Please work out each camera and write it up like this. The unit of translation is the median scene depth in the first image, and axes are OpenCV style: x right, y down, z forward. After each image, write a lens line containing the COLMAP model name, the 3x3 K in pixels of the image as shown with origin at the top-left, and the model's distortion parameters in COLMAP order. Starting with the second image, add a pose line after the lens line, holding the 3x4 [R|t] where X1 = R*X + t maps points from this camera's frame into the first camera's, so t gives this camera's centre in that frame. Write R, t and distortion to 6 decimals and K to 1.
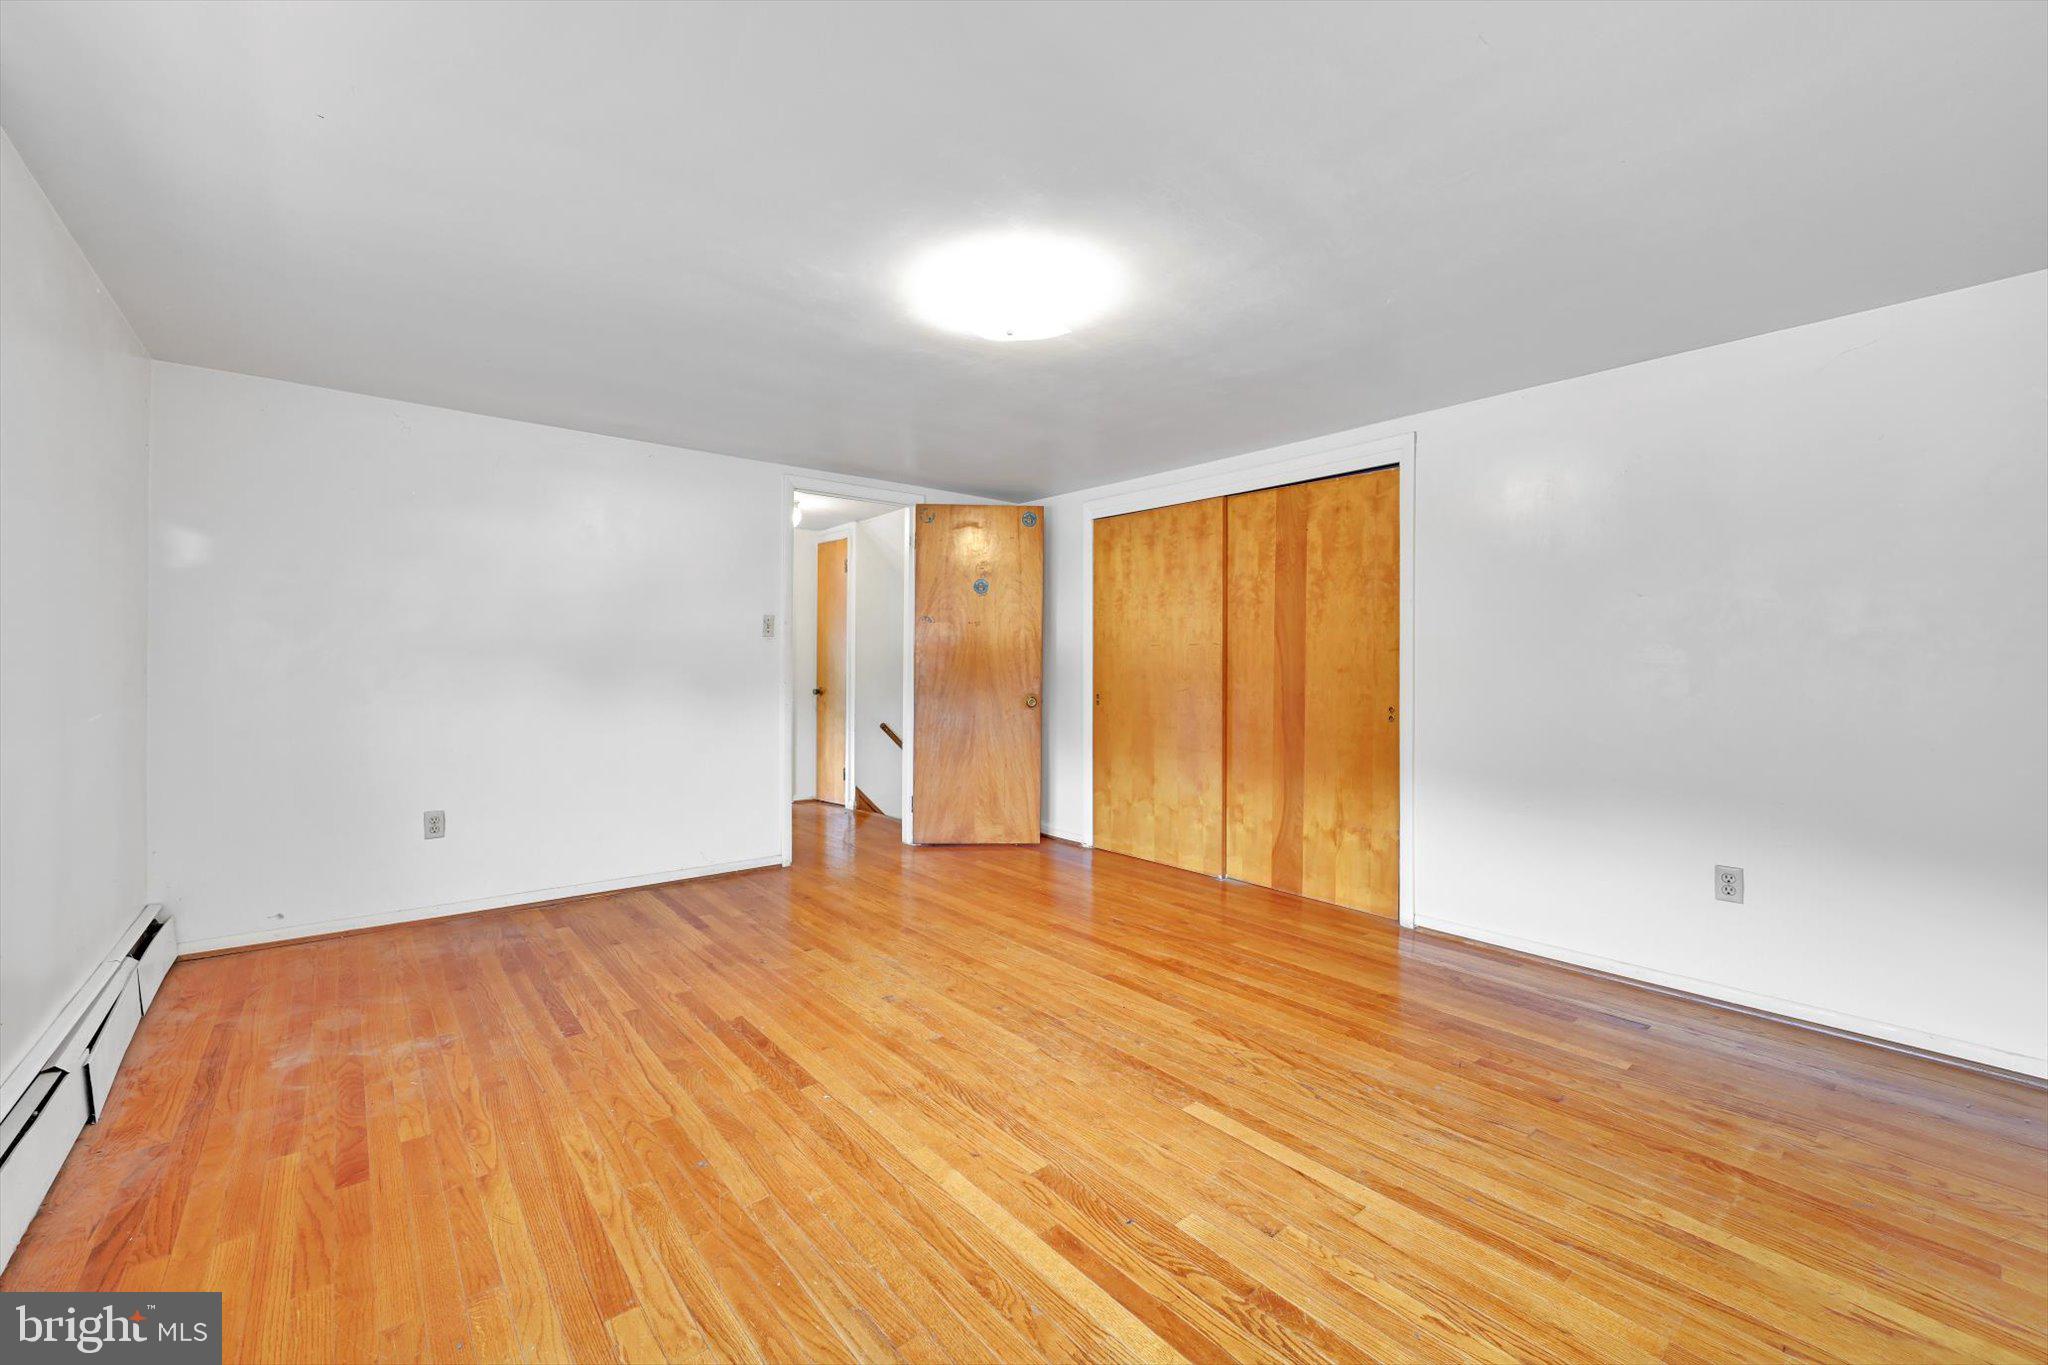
lens RADIAL K [[821.8, 0, 1018.9], [0, 821.8, 676.5], [0, 0, 1]] dist [0.015189, -0.000091]
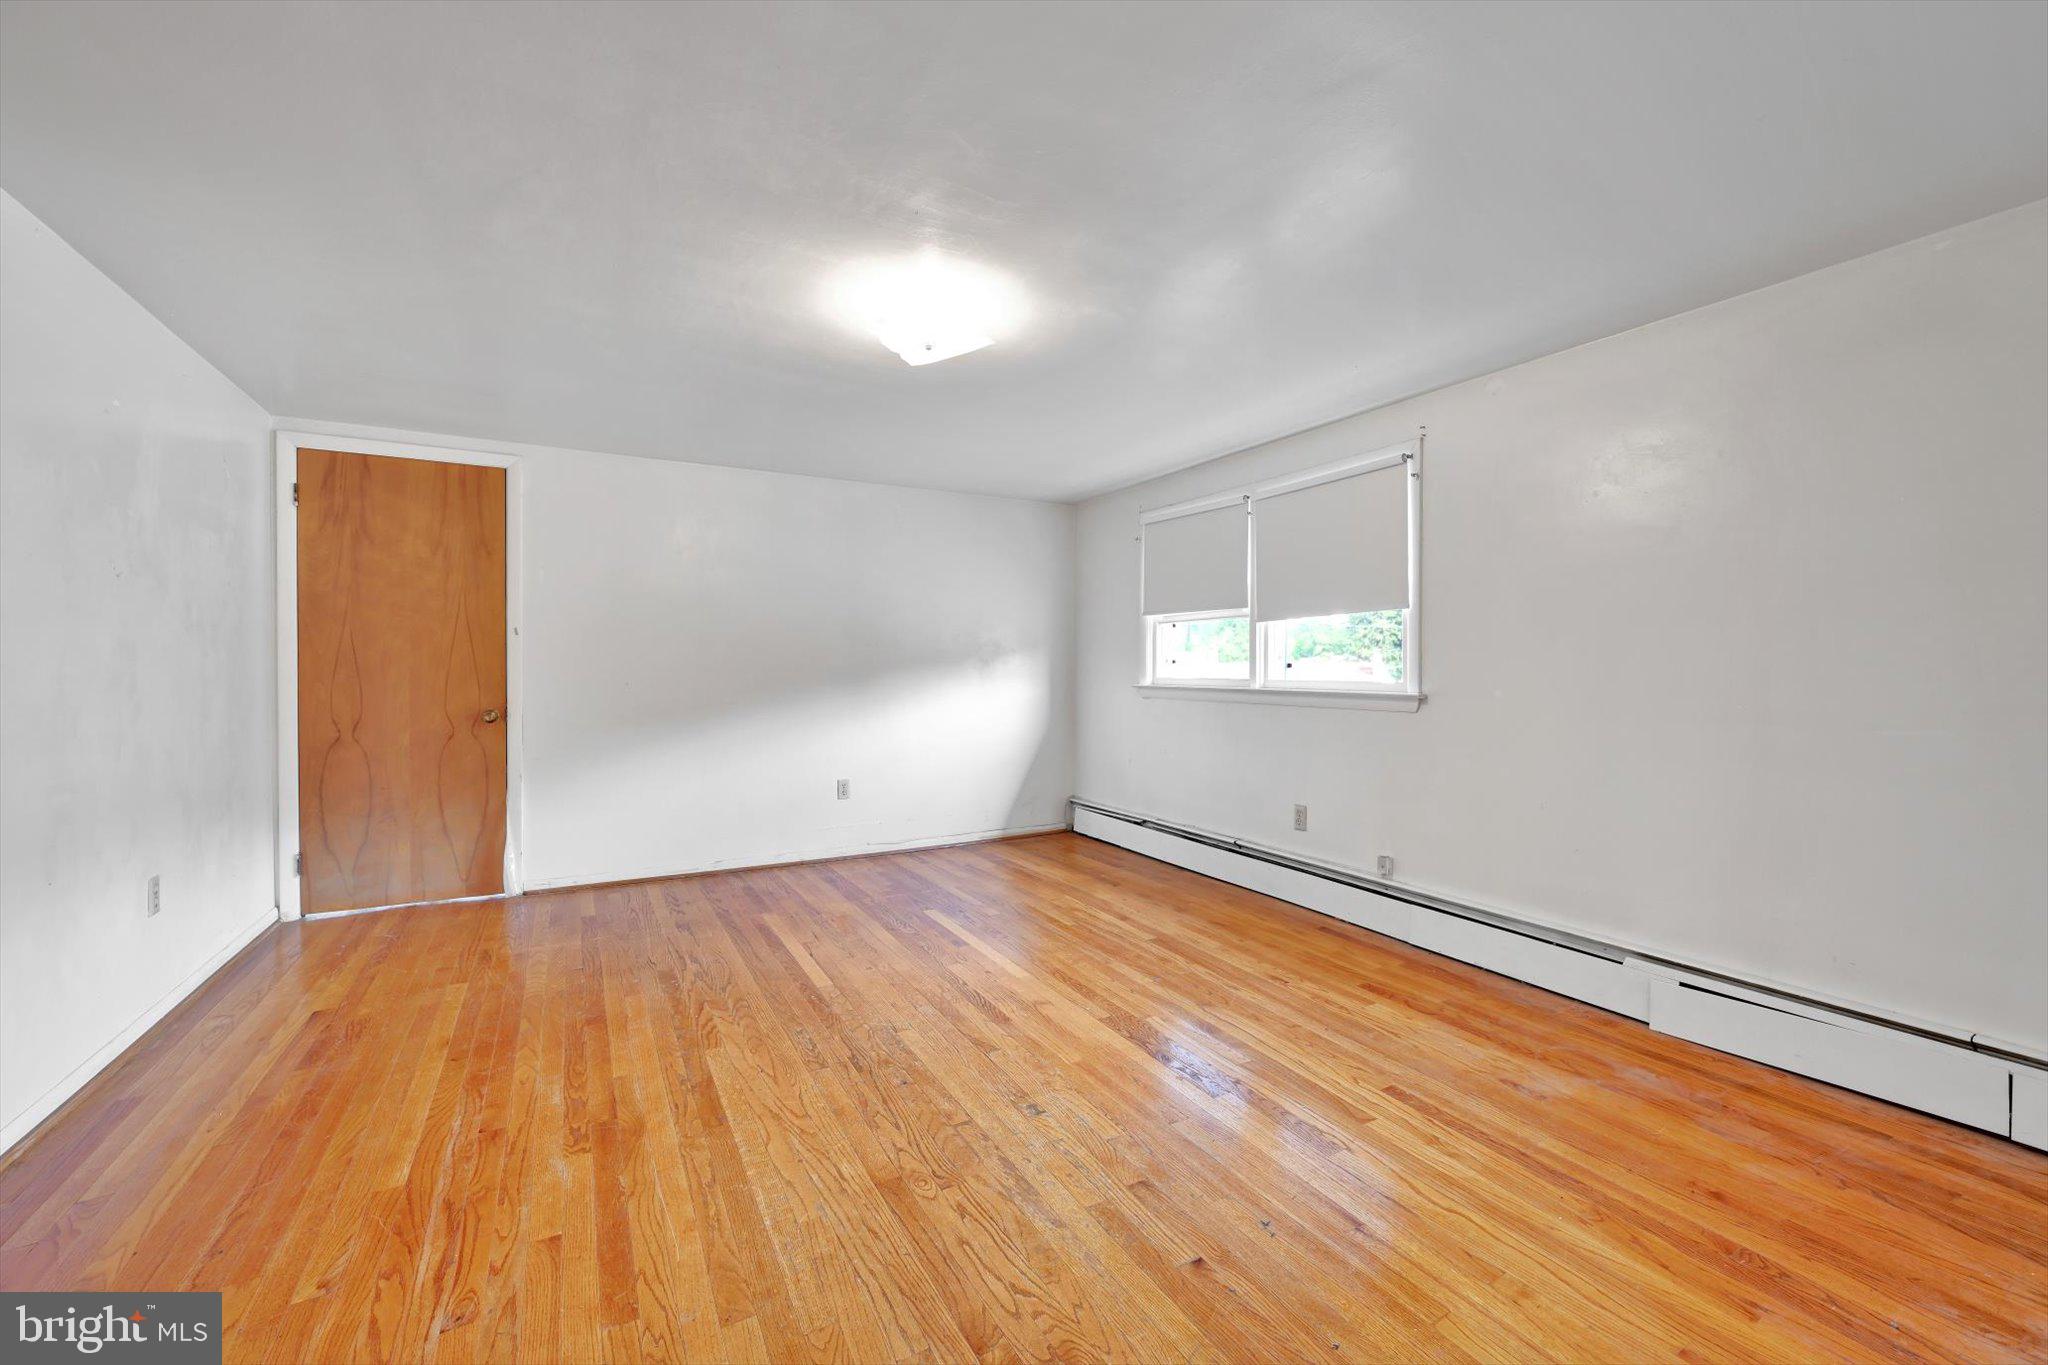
lens RADIAL K [[821.8, 0, 1018.9], [0, 821.8, 676.5], [0, 0, 1]] dist [0.015189, -0.000091]
pose [[-0.979907, -0.006439, 0.199351, -0.334241], [-0.000797, 0.999597, 0.028365, -0.031068], [-0.199453, 0.027636, -0.979518, 1.988016]]
